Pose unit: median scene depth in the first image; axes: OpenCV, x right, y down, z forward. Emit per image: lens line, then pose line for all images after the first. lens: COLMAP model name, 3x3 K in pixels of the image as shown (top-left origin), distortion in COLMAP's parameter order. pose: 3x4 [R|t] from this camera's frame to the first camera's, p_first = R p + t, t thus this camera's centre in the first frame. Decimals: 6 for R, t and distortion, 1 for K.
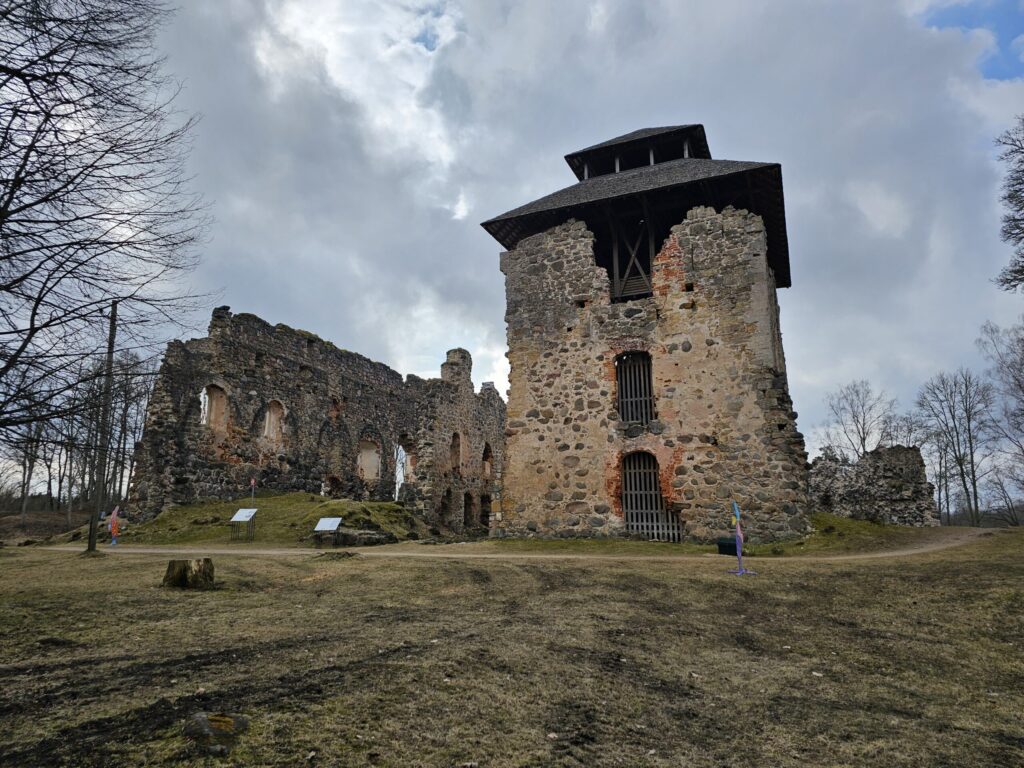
lens RADIAL K [[670.7, 0, 521.3], [0, 670.7, 375.6], [0, 0, 1]] dist [0.070709, -0.049444]
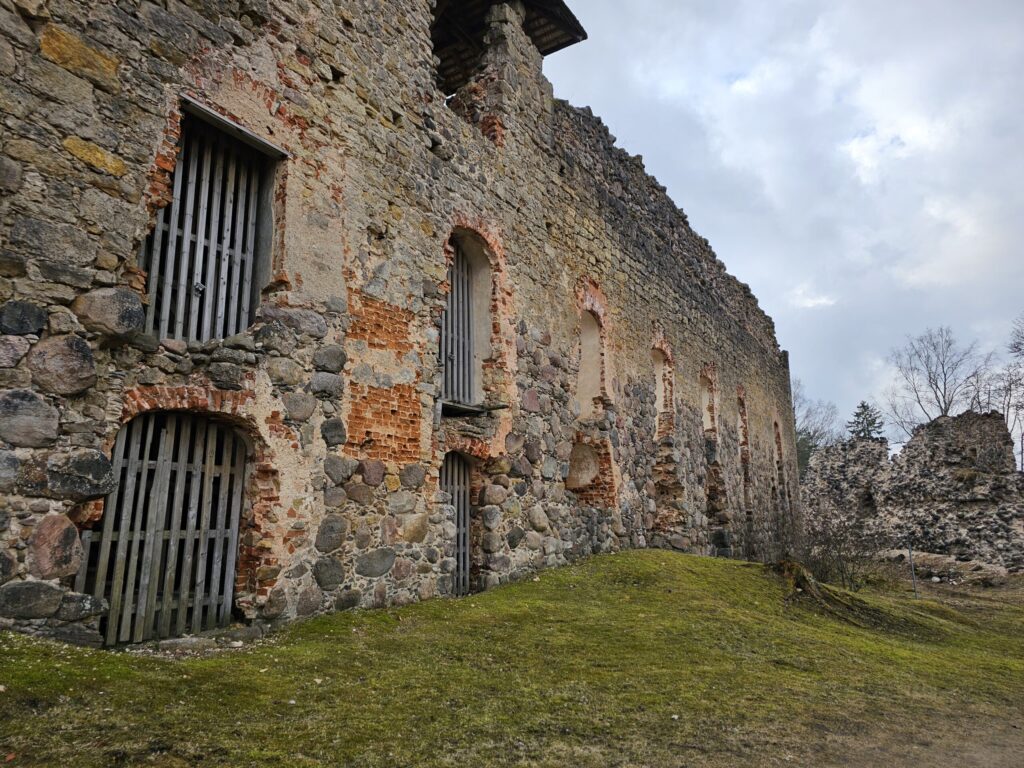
lens RADIAL K [[670.7, 0, 513.7], [0, 670.7, 382.6], [0, 0, 1]] dist [0.070709, -0.049444]
pose [[0.987487, -0.038155, -0.153017, 0.389466], [0.040964, 0.999044, 0.015249, 0.079492], [0.152289, -0.021326, 0.988106, 0.527289]]
